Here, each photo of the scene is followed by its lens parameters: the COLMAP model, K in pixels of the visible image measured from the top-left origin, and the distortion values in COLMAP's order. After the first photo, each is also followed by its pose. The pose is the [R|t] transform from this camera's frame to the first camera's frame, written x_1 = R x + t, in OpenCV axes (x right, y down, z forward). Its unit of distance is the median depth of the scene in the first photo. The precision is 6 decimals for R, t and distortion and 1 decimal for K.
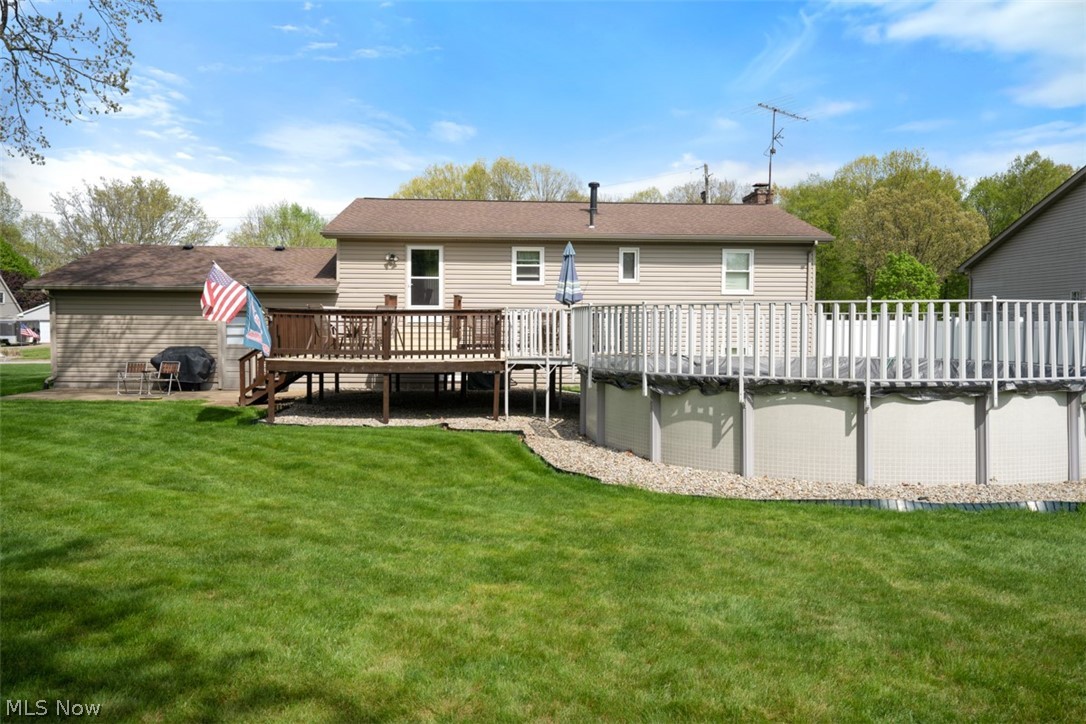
lens RADIAL K [[797.3, 0, 543.0], [0, 797.3, 362.0], [0, 0, 1]] dist [0.018769, 0.002627]
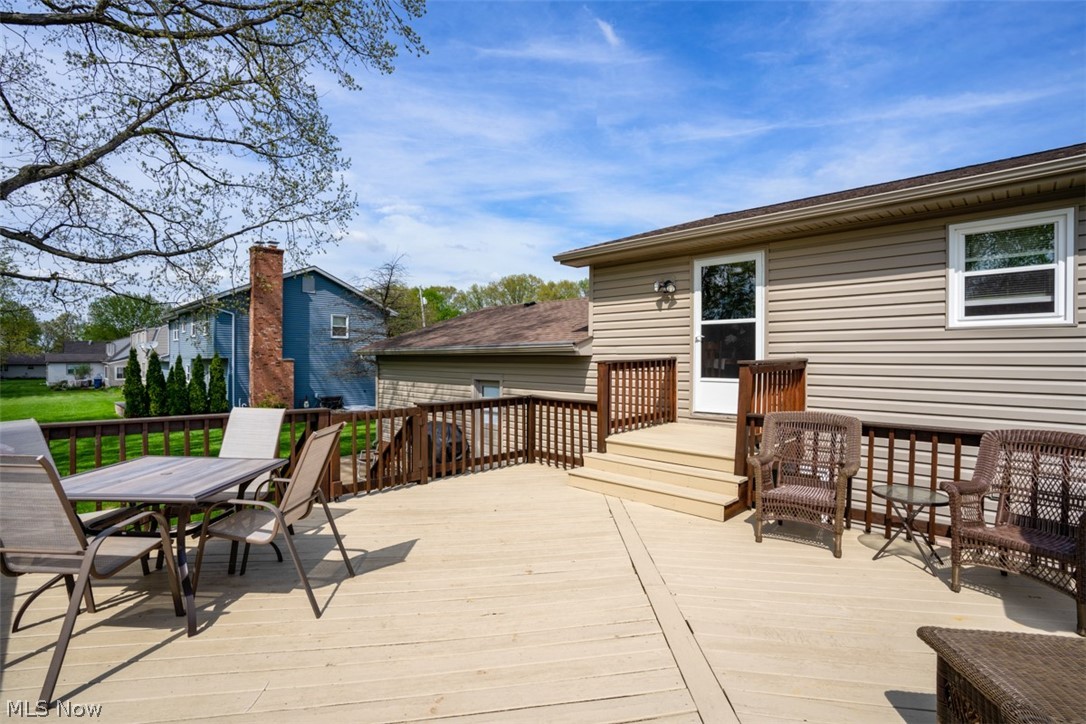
lens RADIAL K [[503.5, 0, 543.0], [0, 503.5, 362.0], [0, 0, 1]] dist [-0.068458, 0.025084]
pose [[0.671576, 0.001155, -0.740935, 0.001471], [-0.036257, 0.998852, -0.031307, -0.068644], [0.740048, 0.047889, 0.670847, 0.726154]]
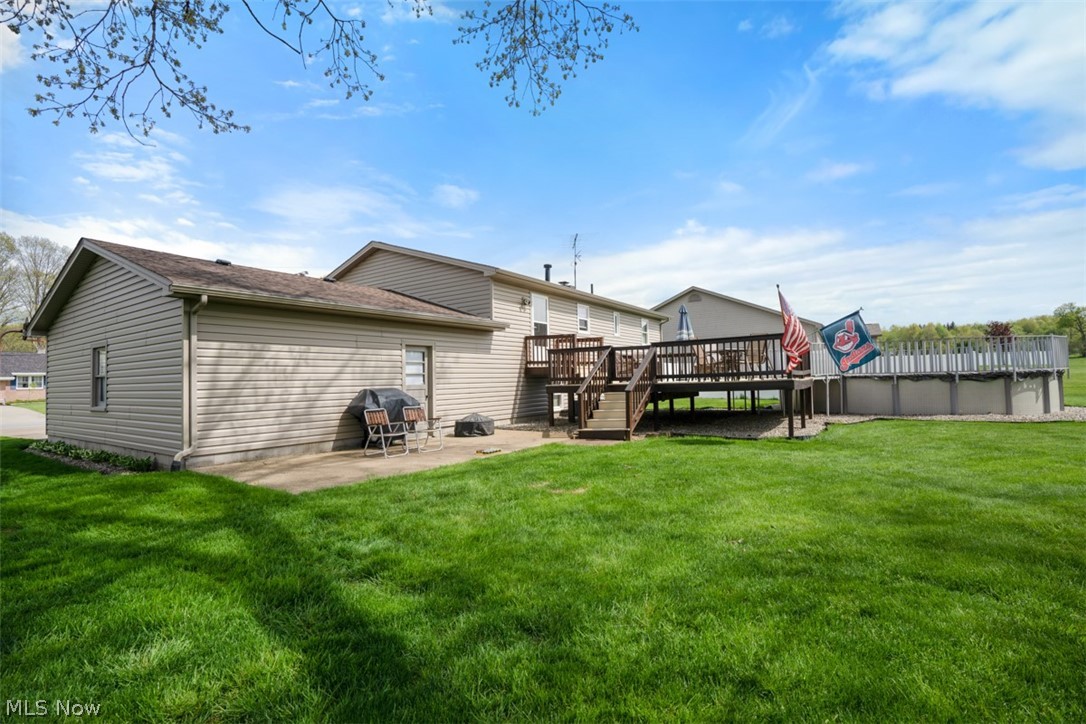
lens RADIAL K [[503.5, 0, 543.0], [0, 503.5, 362.0], [0, 0, 1]] dist [-0.068458, 0.025084]
pose [[0.594403, 0.009119, 0.804116, -0.737260], [0.065590, 0.996054, -0.059780, -0.005916], [-0.801488, 0.088275, 0.591460, 0.585209]]
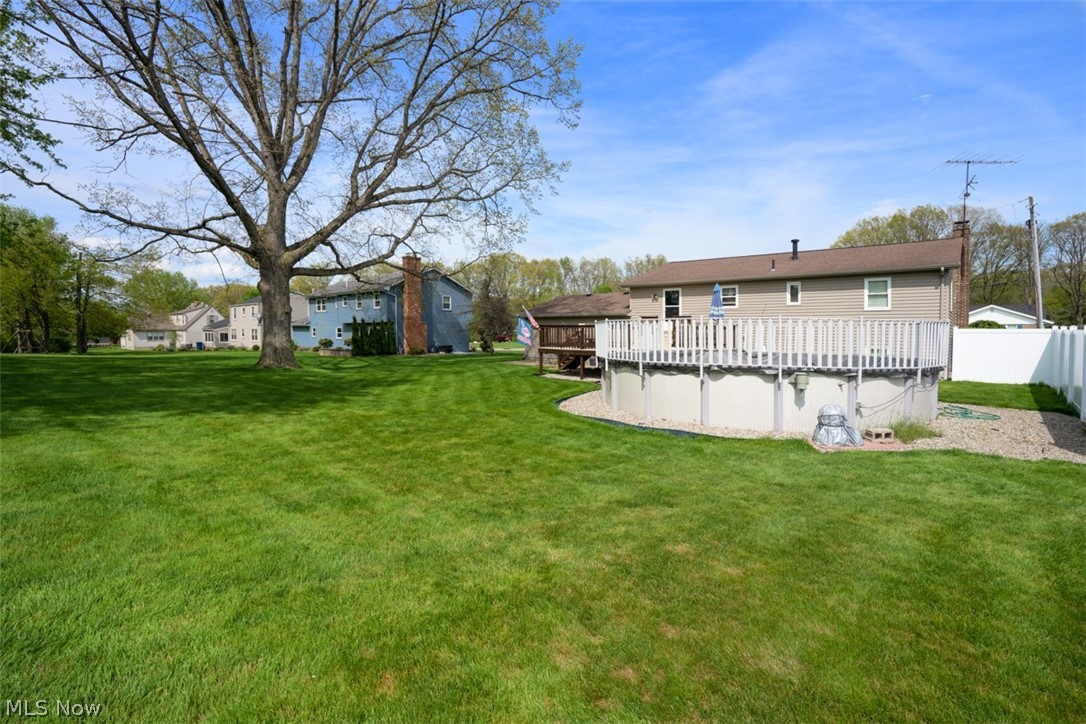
lens RADIAL K [[503.5, 0, 543.0], [0, 503.5, 362.0], [0, 0, 1]] dist [-0.068458, 0.025084]
pose [[0.720605, 0.037745, -0.692317, 0.434787], [-0.030651, 0.999275, 0.022577, 0.003257], [0.692668, 0.004950, 0.721240, -0.013462]]
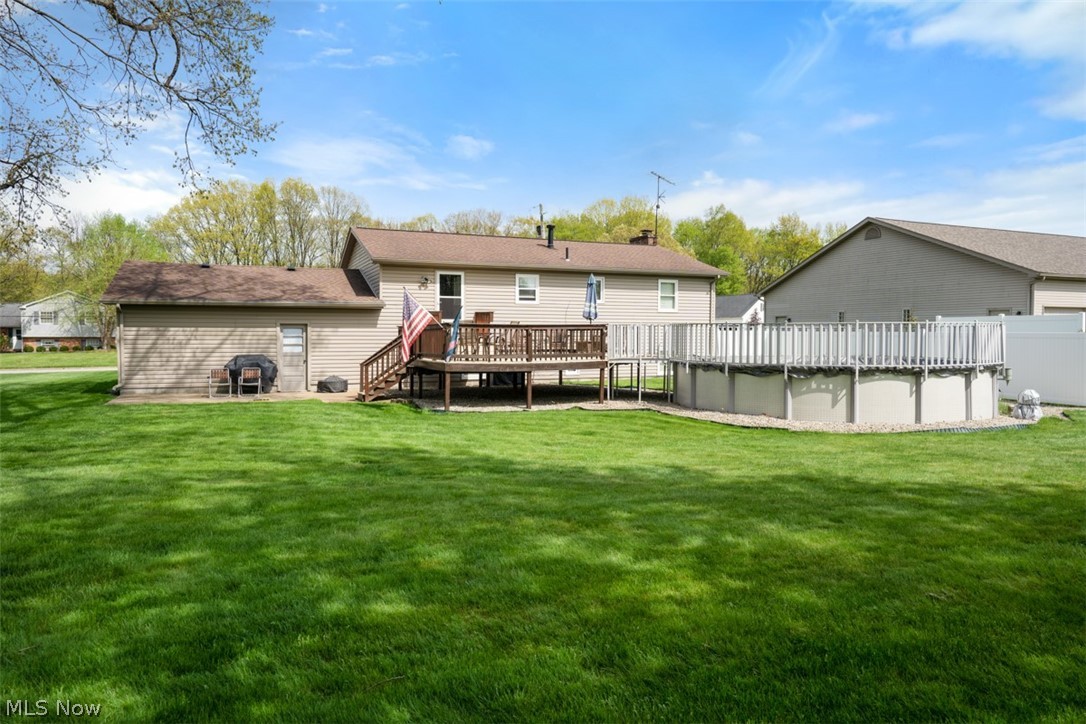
lens RADIAL K [[711.1, 0, 543.0], [0, 711.1, 362.0], [0, 0, 1]] dist [-0.006986, 0.000963]
pose [[0.942054, -0.016101, 0.335074, -0.391092], [0.018073, 0.999833, -0.002766, 0.001256], [-0.334973, 0.008661, 0.942188, -0.094091]]
